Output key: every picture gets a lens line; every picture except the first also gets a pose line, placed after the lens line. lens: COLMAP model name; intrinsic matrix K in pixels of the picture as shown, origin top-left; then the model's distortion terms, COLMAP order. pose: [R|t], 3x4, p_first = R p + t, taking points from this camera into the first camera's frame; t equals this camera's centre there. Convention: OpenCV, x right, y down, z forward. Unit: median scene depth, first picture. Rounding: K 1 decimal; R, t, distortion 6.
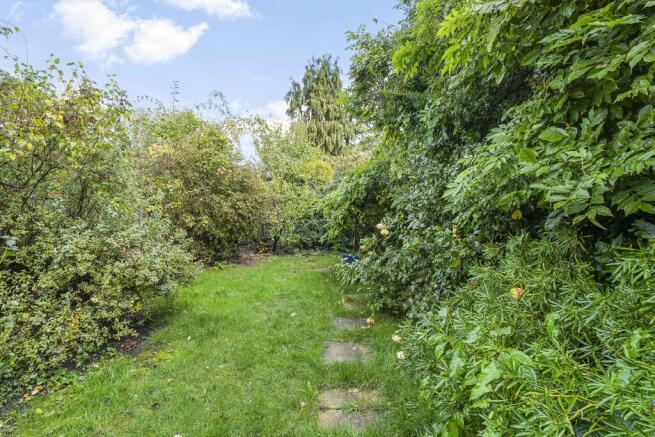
lens RADIAL K [[305.9, 0, 327.5], [0, 305.9, 218.5], [0, 0, 1]] dist [-0.002136, -0.000572]
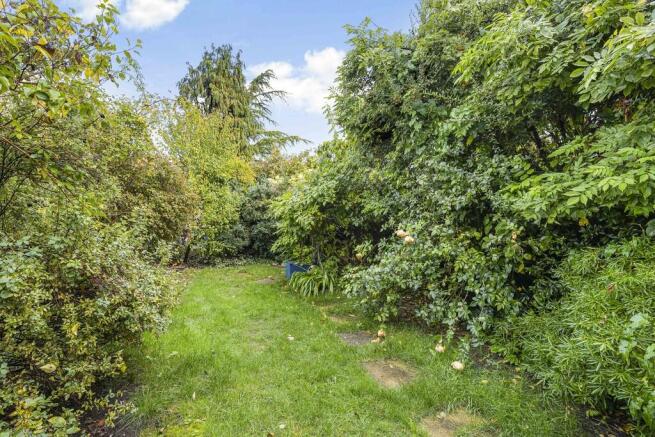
lens RADIAL K [[305.9, 0, 327.5], [0, 305.9, 218.5], [0, 0, 1]] dist [-0.002136, -0.000572]
pose [[0.918843, 0.003584, 0.394606, -0.159195], [0.002076, 0.999901, -0.013916, -0.002262], [-0.394617, 0.013606, 0.918745, 0.079662]]
